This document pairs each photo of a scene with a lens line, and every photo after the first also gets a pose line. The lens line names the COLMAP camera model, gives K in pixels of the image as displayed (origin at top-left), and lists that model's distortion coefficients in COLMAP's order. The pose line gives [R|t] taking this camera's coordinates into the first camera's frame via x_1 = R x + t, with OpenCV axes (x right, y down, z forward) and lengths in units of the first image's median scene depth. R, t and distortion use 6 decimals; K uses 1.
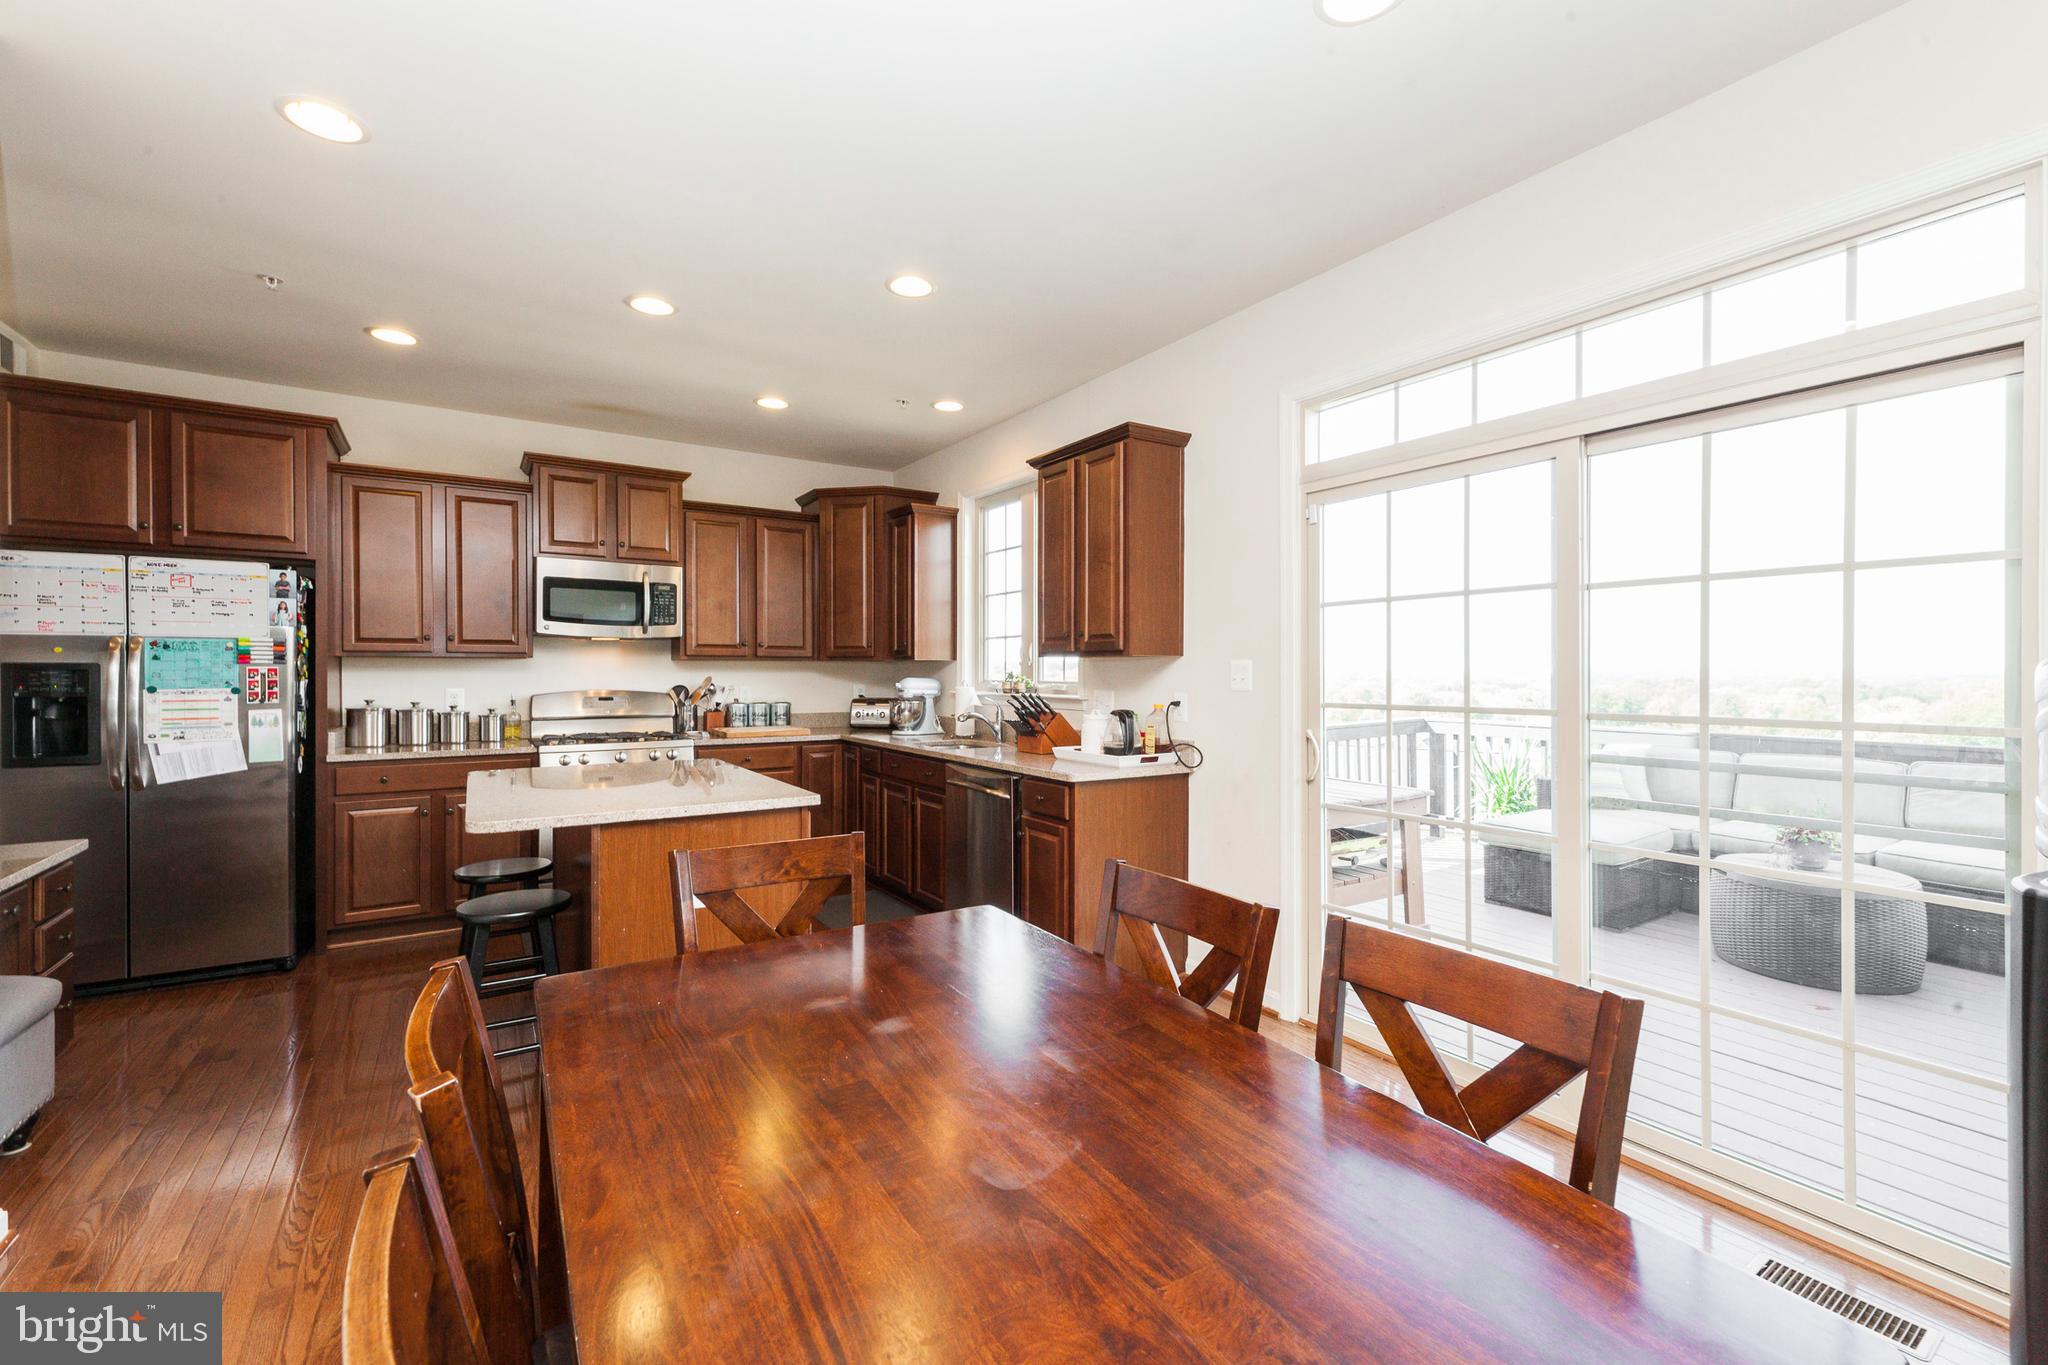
lens RADIAL K [[865.1, 0, 1022.6], [0, 865.1, 676.4], [0, 0, 1]] dist [0.025051, 0.000034]
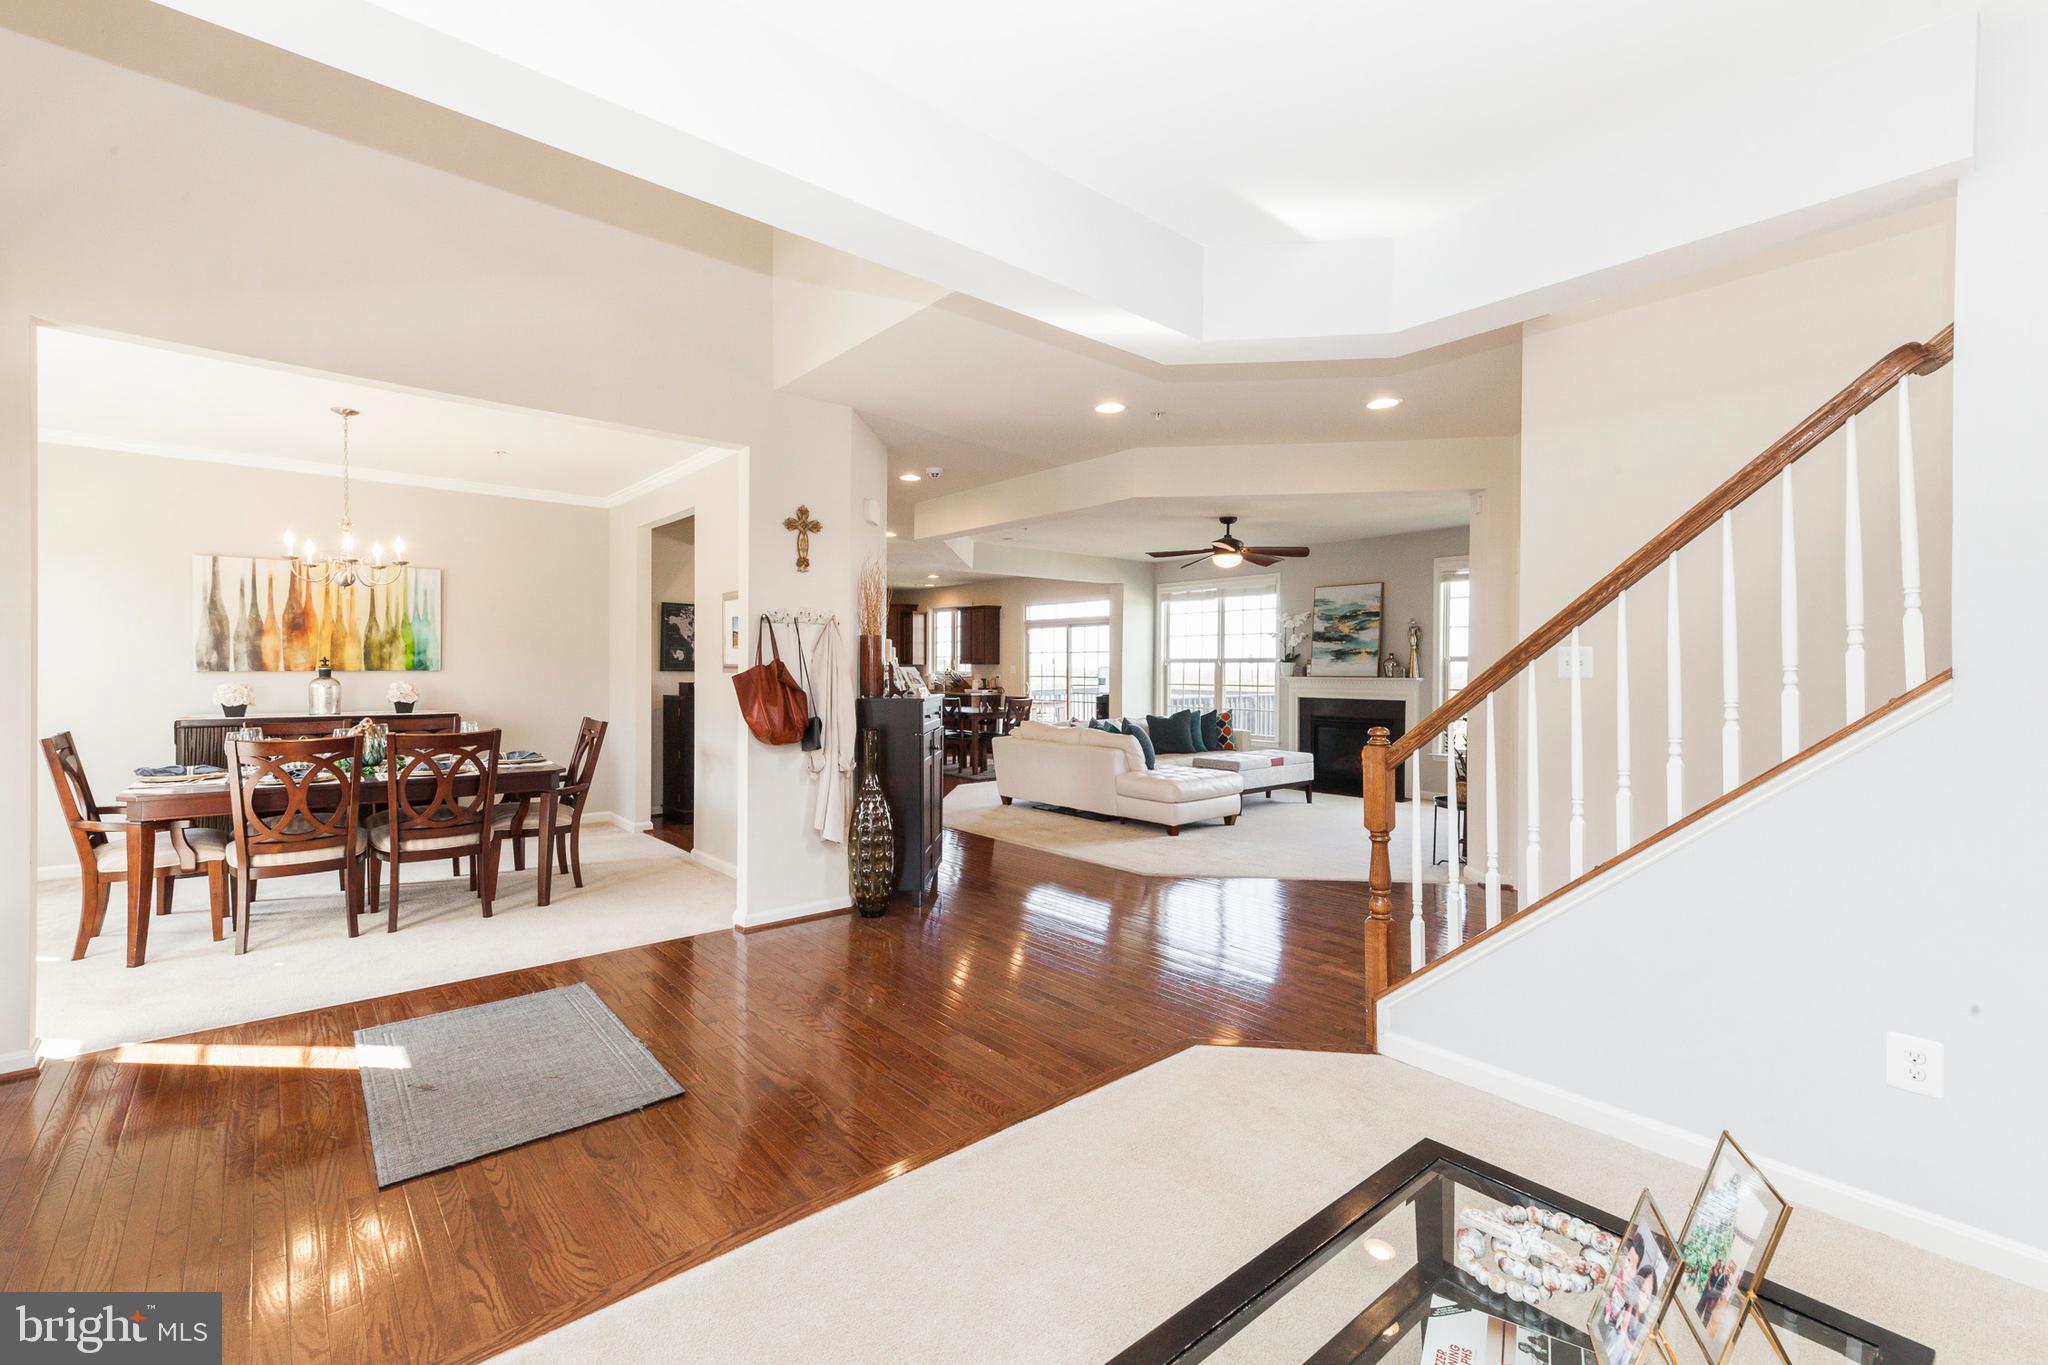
lens RADIAL K [[842.2, 0, 1036.7], [0, 842.2, 687.6], [0, 0, 1]] dist [0.006885, -0.000144]
pose [[0.985273, 0.002206, 0.170975, -0.289545], [-0.003819, 0.999951, 0.009105, 0.044415], [-0.170946, -0.009623, 0.985233, -2.689114]]
